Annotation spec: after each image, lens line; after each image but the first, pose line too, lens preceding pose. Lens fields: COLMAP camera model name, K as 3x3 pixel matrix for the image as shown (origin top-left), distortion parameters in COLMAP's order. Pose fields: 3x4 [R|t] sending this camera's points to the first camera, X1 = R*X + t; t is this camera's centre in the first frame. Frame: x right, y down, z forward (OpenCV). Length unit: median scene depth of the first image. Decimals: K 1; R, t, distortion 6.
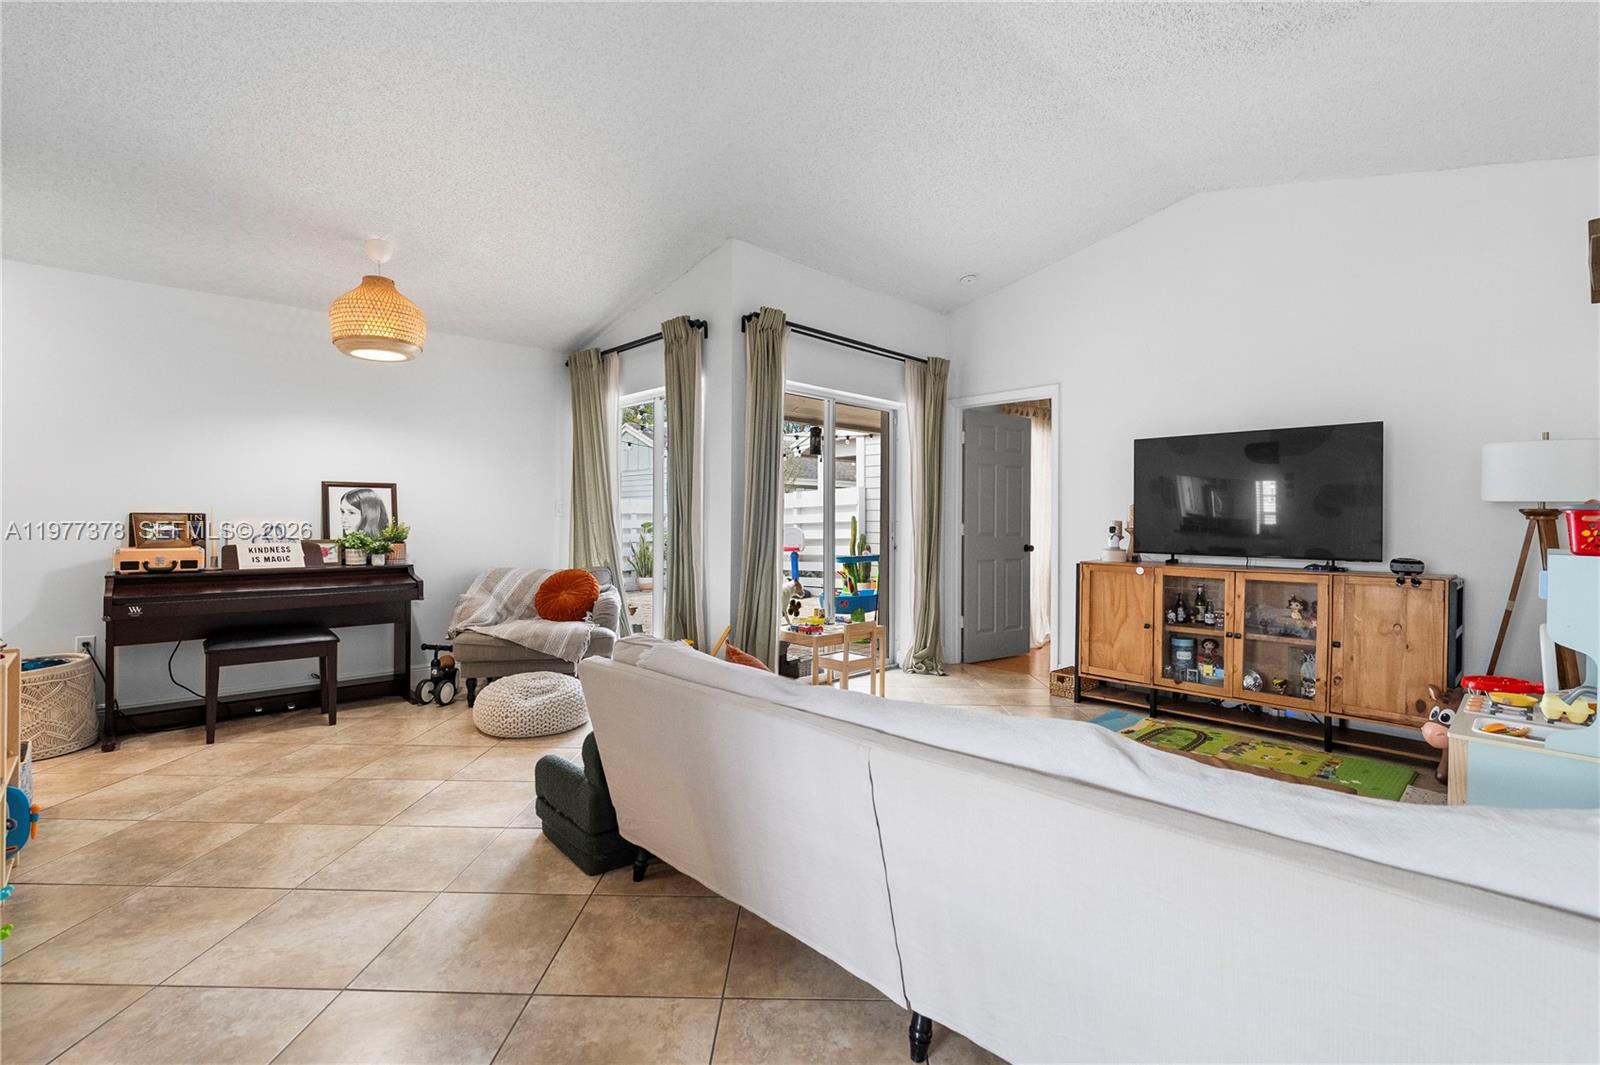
lens RADIAL K [[709.9, 0, 800.2], [0, 709.9, 517.2], [0, 0, 1]] dist [-0.011468, 0.000498]
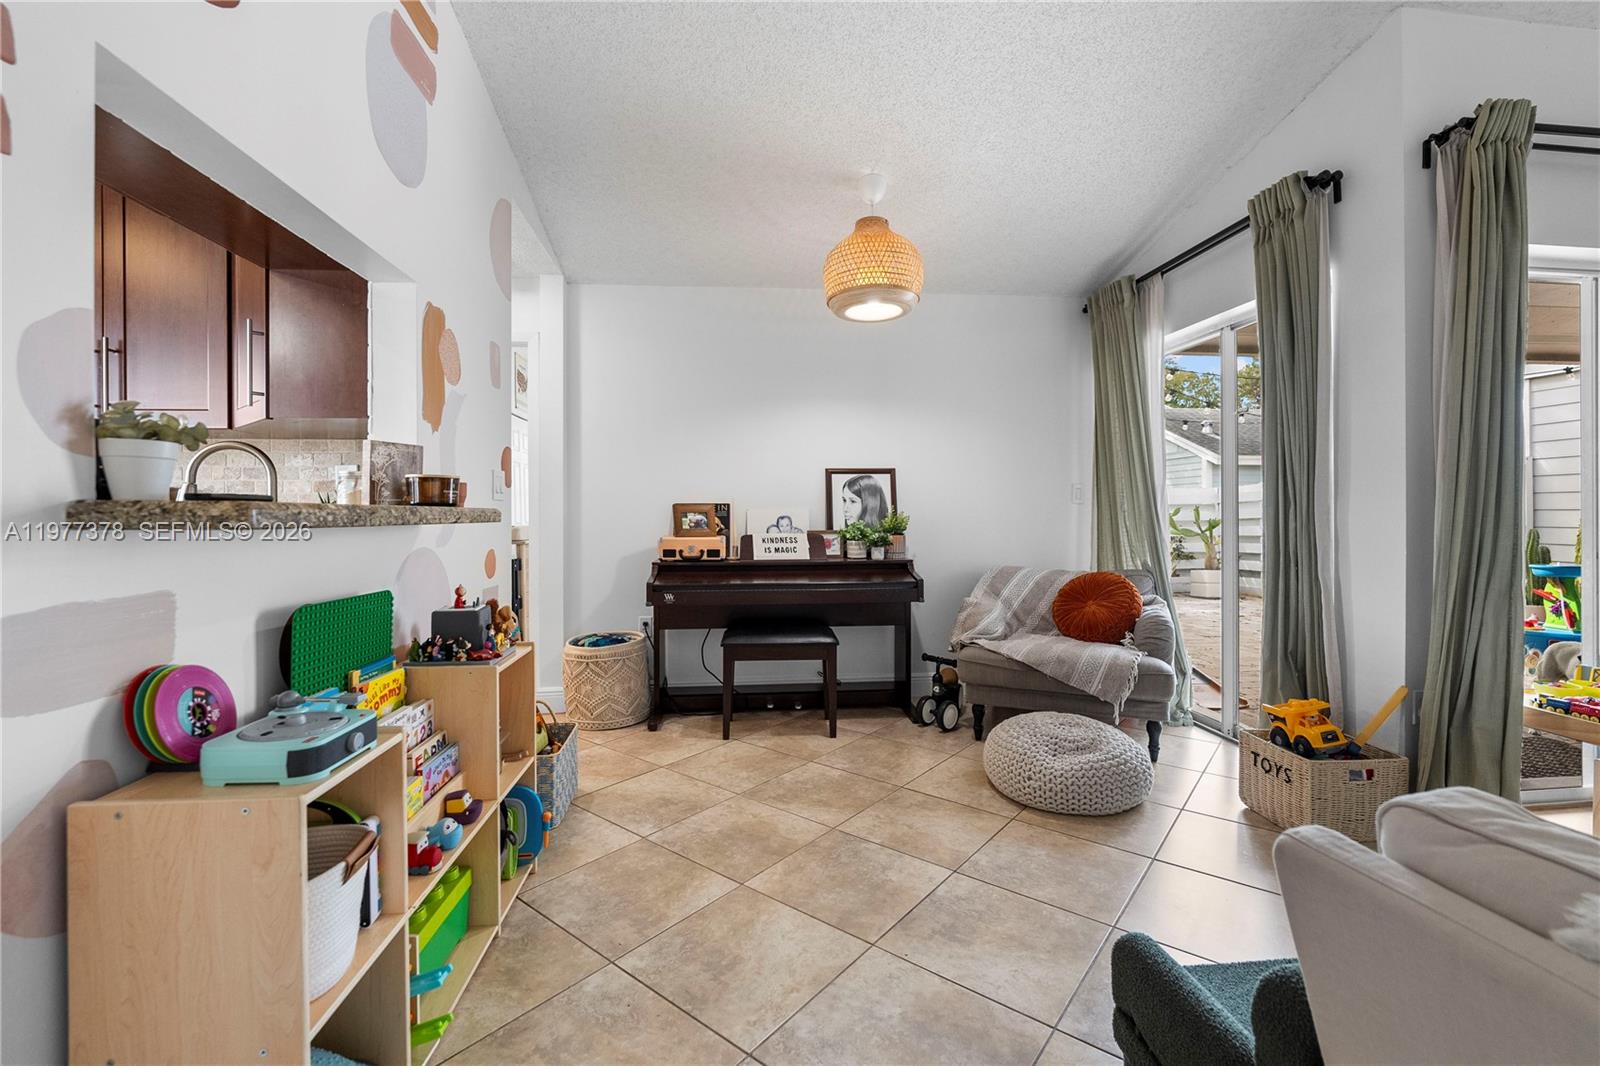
lens RADIAL K [[696.2, 0, 799.4], [0, 696.2, 515.0], [0, 0, 1]] dist [-0.013441, 0.000003]
pose [[0.786952, -0.006600, -0.616979, -0.140486], [0.009308, 0.999956, 0.001174, 0.010572], [0.616944, -0.006667, 0.786979, 0.263126]]
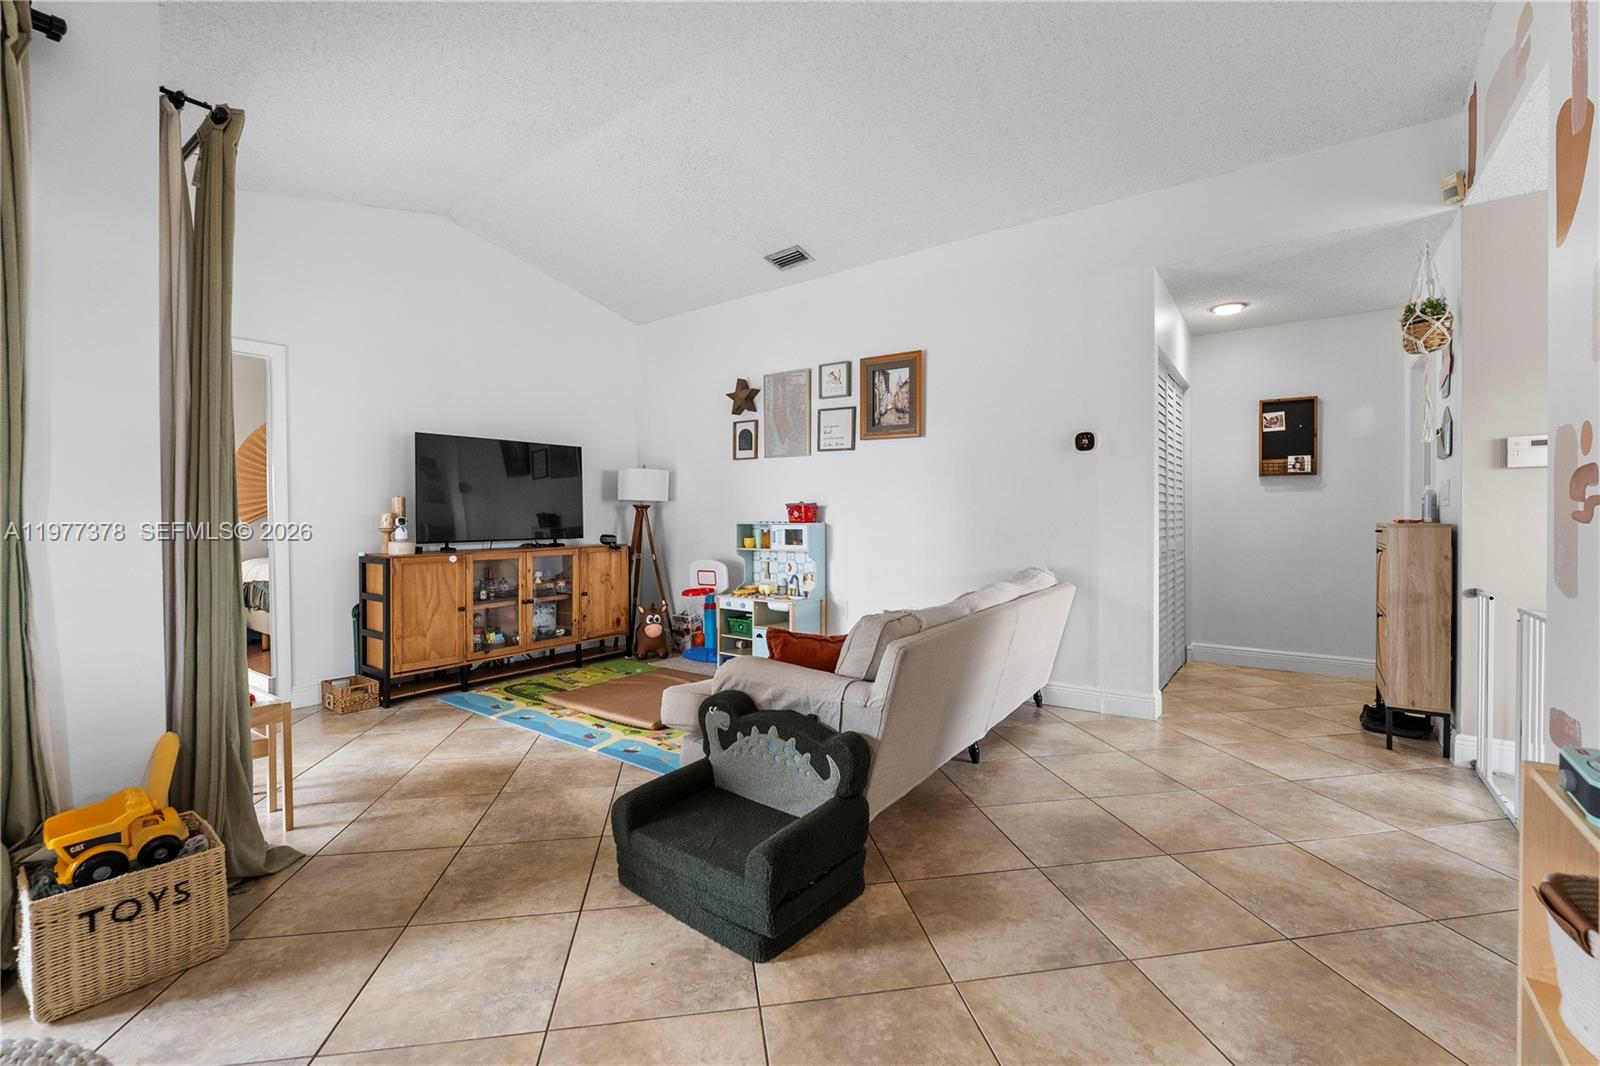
lens RADIAL K [[683.2, 0, 803.8], [0, 683.2, 515.1], [0, 0, 1]] dist [-0.003597, -0.000390]
pose [[-0.176057, -0.004982, 0.984367, -0.589903], [0.000305, 0.999987, 0.005116, 0.004451], [-0.984380, 0.001201, -0.176053, 0.627340]]
